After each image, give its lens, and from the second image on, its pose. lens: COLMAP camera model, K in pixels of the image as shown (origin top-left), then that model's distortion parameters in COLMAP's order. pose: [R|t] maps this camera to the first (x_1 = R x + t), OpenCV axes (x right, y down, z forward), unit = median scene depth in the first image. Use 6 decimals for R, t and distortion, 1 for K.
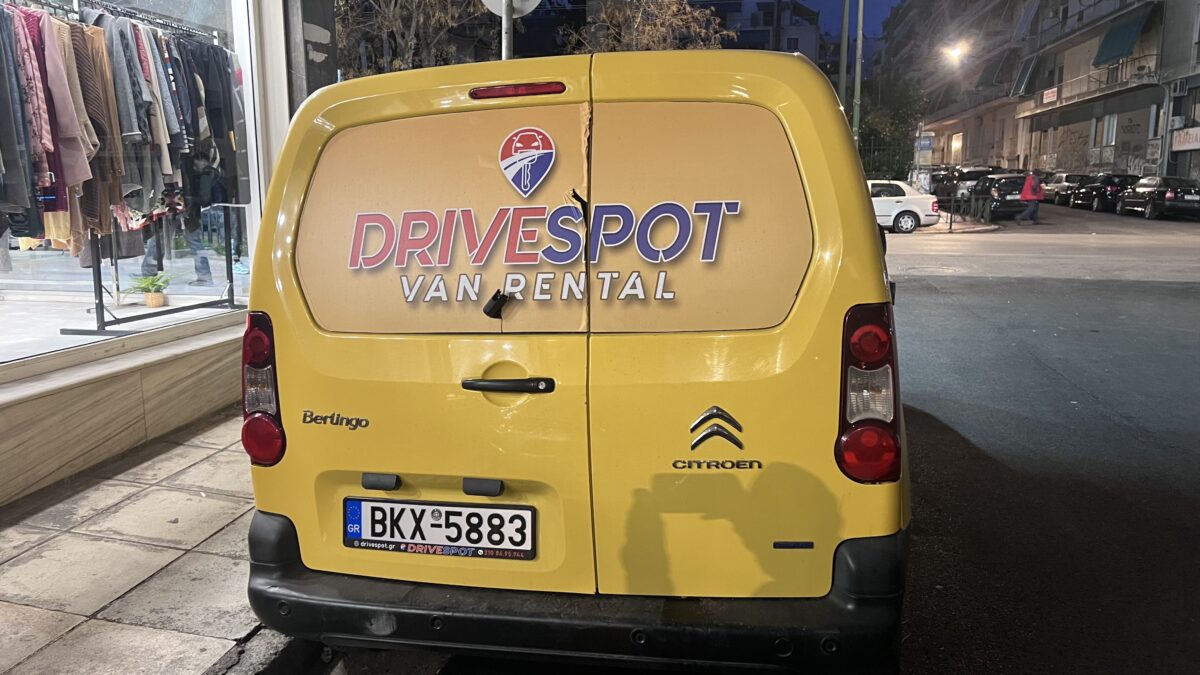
lens RADIAL K [[911.8, 0, 595.9], [0, 911.8, 340.3], [0, 0, 1]] dist [0.063530, -0.053839]
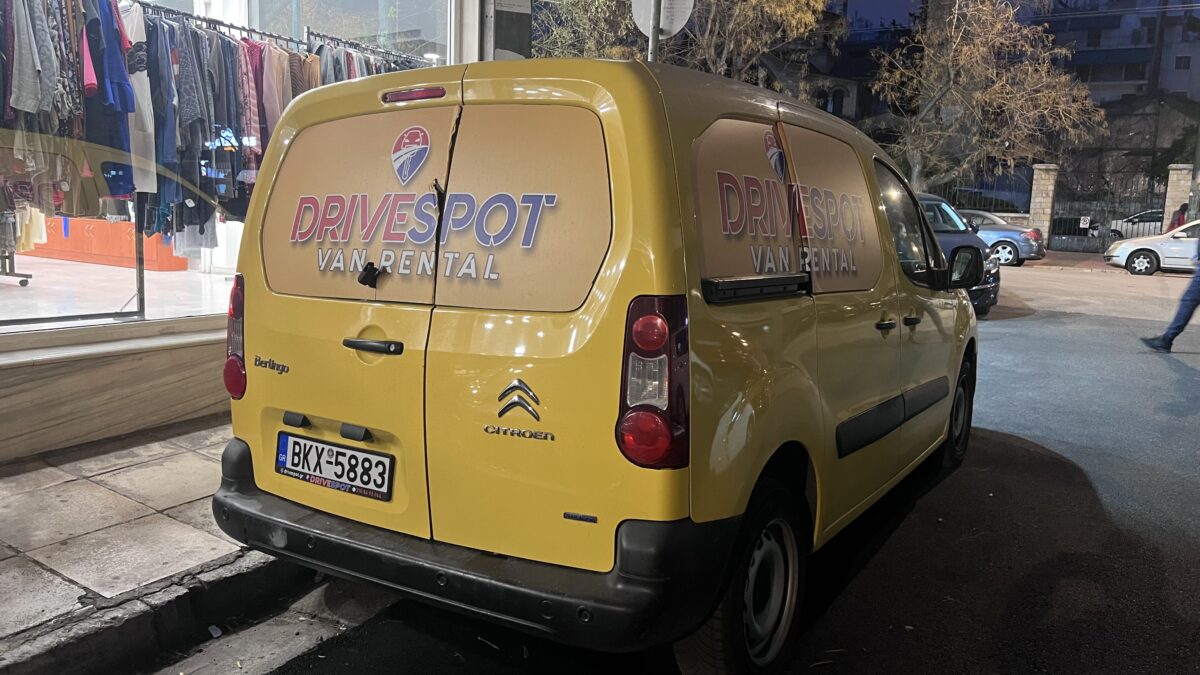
lens RADIAL K [[911.8, 0, 602.7], [0, 911.8, 332.4], [0, 0, 1]] dist [0.063530, -0.053839]
pose [[0.937504, 0.084215, -0.337631, 0.544986], [-0.095887, 0.995229, -0.018013, 0.024315], [0.334503, 0.049262, 0.941106, 0.002247]]
